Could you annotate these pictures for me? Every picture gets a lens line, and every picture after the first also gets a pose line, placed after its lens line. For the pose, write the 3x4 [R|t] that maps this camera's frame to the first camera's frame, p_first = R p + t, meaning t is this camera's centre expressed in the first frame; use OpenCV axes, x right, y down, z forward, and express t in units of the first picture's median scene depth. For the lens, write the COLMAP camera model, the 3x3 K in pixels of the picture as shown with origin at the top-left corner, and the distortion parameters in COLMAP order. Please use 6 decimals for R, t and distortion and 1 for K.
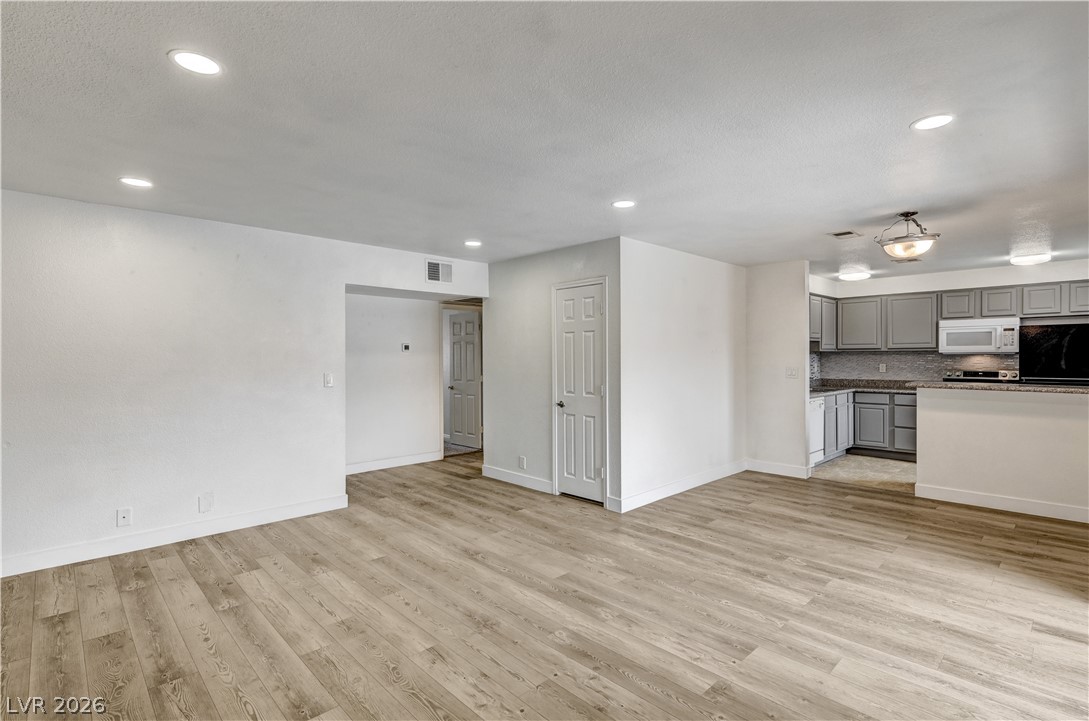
lens RADIAL K [[502.8, 0, 557.4], [0, 502.8, 363.5], [0, 0, 1]] dist [0.003610, -0.001174]
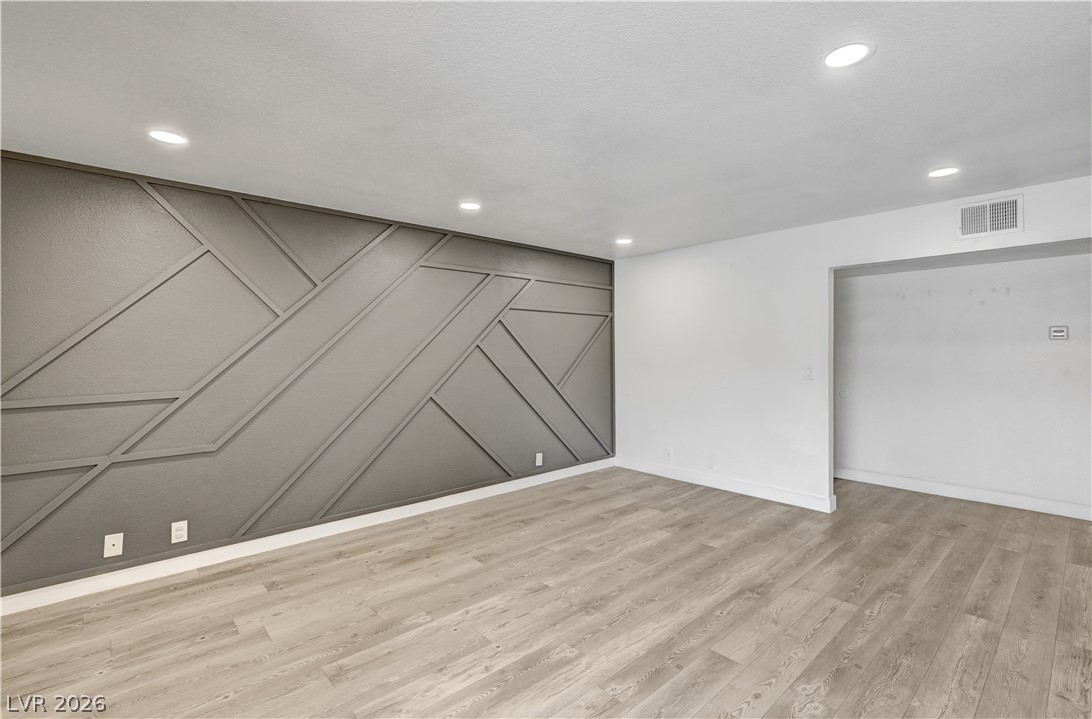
lens RADIAL K [[504.1, 0, 552.9], [0, 504.1, 342.1], [0, 0, 1]] dist [0.003610, -0.001174]
pose [[-0.028834, -0.010654, -0.999527, 0.555833], [-0.005646, 0.999929, -0.010495, -0.007649], [0.999568, 0.005341, -0.028893, 0.594709]]
